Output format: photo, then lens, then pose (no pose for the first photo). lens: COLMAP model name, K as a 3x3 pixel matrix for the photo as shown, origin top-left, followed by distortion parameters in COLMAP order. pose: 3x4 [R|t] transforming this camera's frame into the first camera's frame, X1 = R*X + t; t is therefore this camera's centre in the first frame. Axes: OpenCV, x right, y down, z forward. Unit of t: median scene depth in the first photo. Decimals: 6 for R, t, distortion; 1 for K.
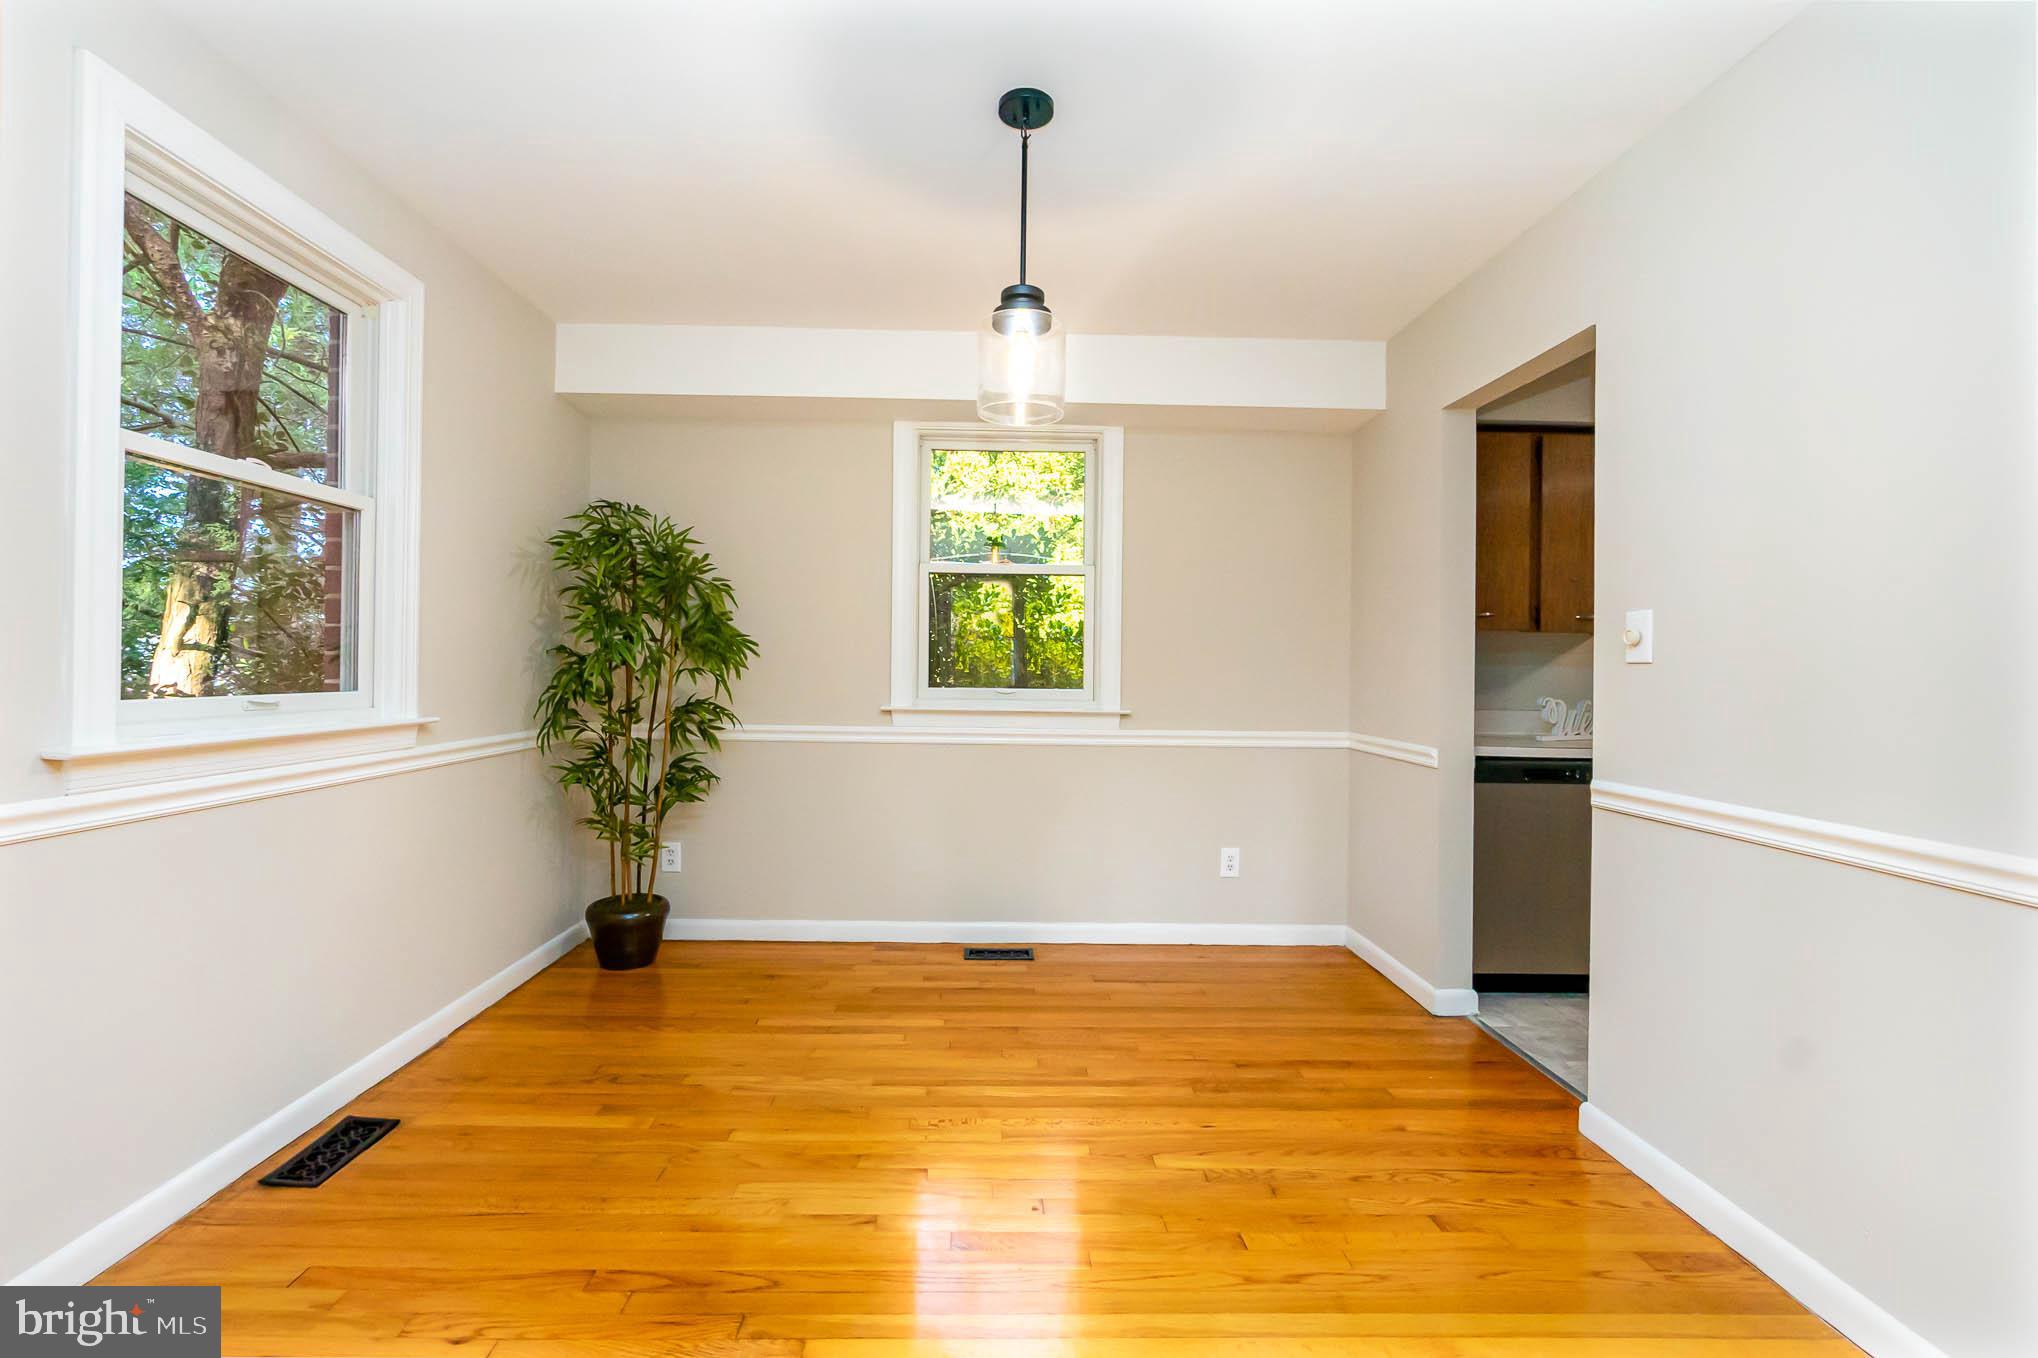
lens RADIAL K [[884.8, 0, 997.3], [0, 884.8, 669.5], [0, 0, 1]] dist [0.001021, 0.000218]
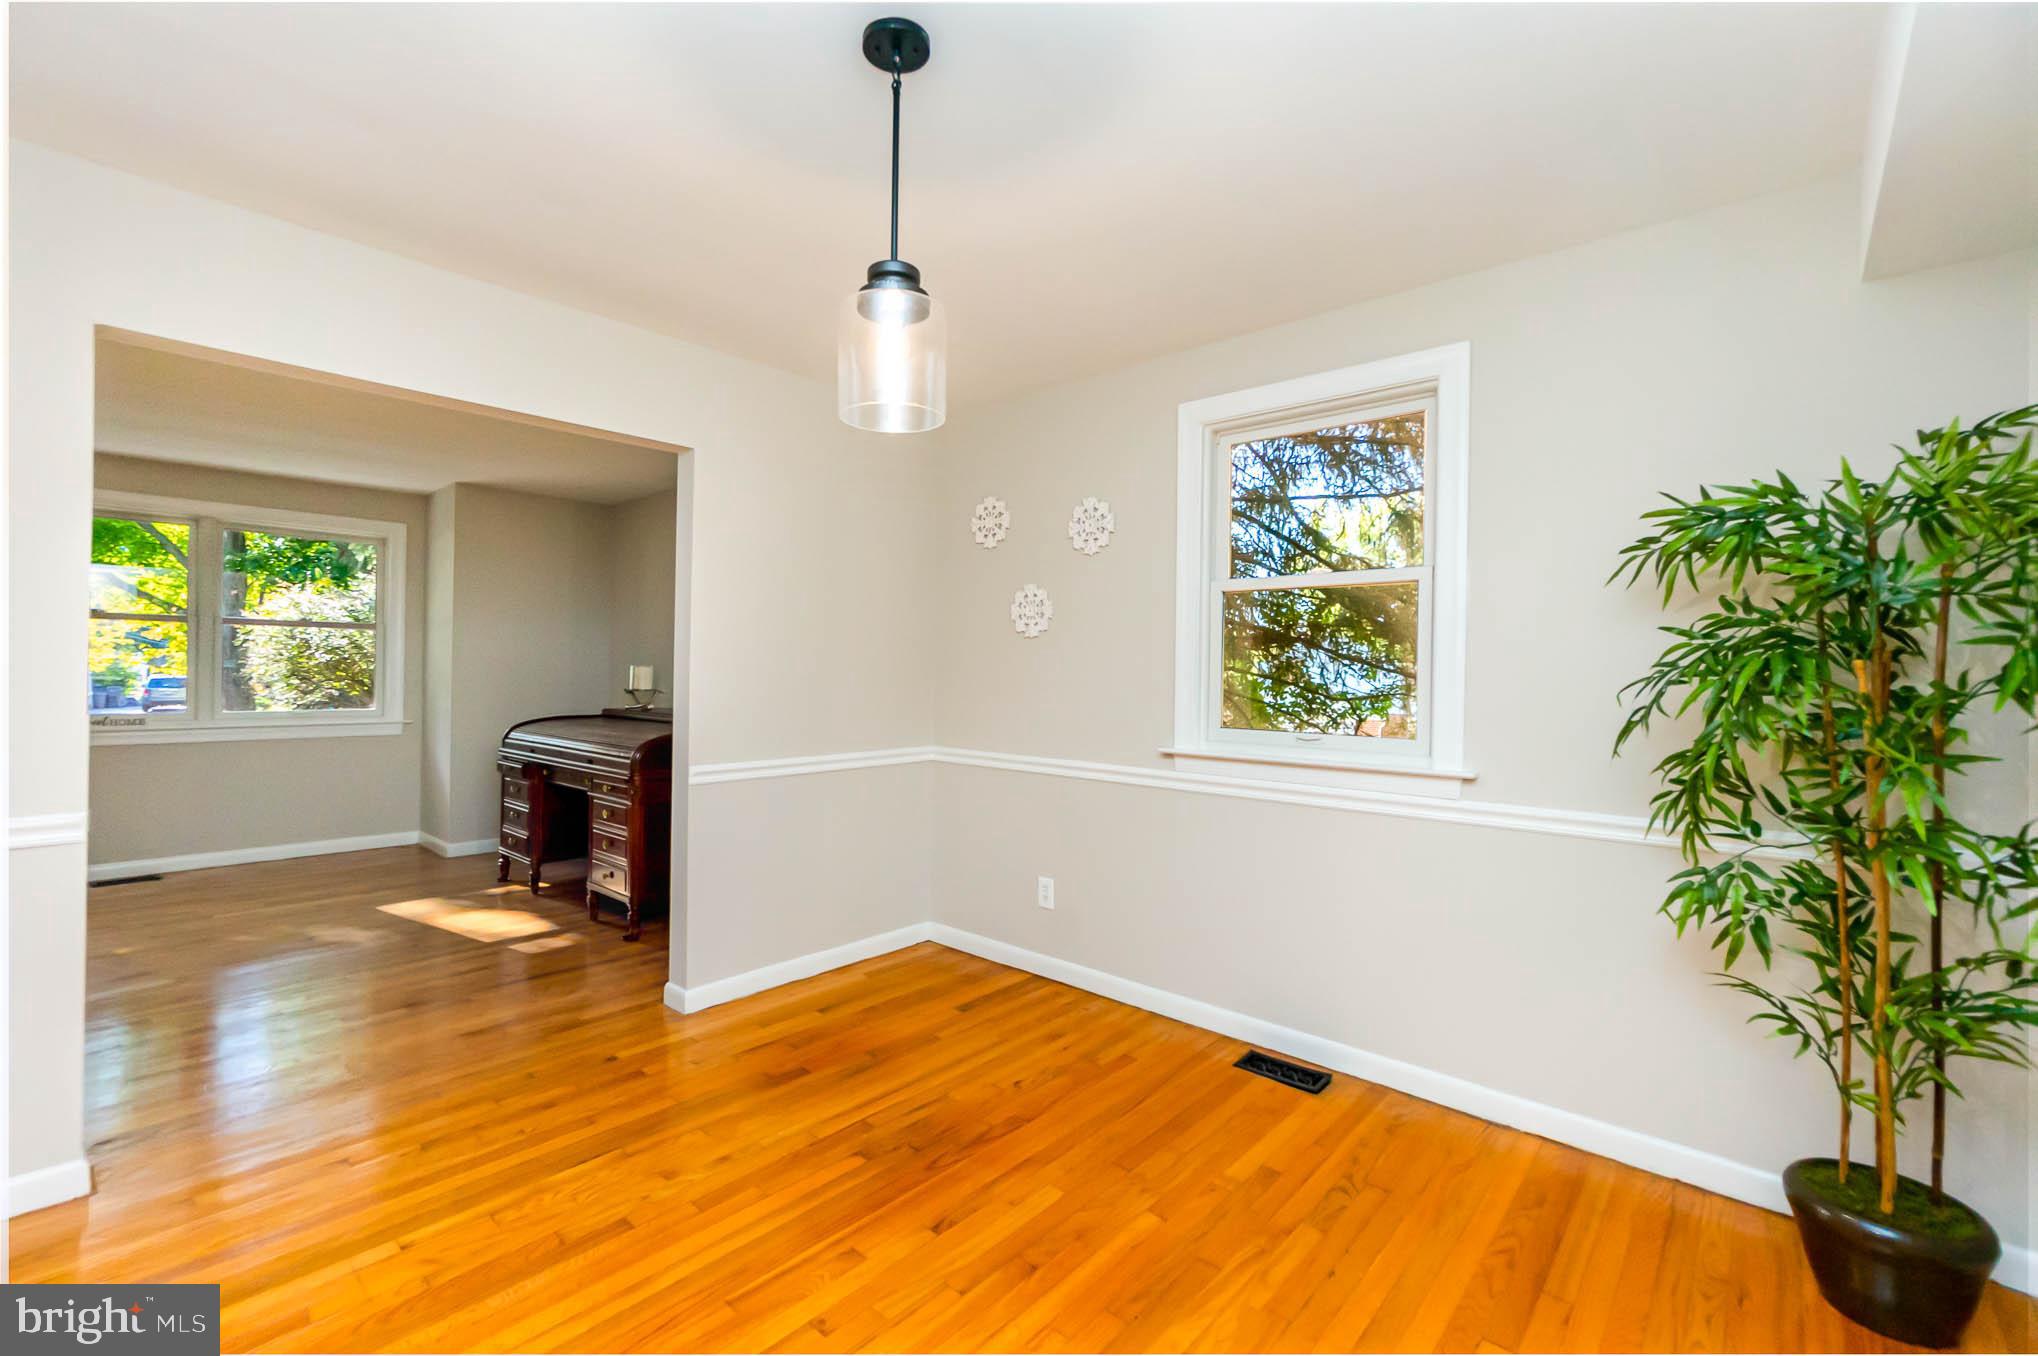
lens RADIAL K [[871.6, 0, 1005.6], [0, 871.6, 677.3], [0, 0, 1]] dist [0.000936, 0.000226]
pose [[-0.682511, -0.024550, -0.730463, 0.529826], [-0.034747, 0.999396, -0.001123, -0.042237], [0.730049, 0.024615, -0.682951, 1.594382]]
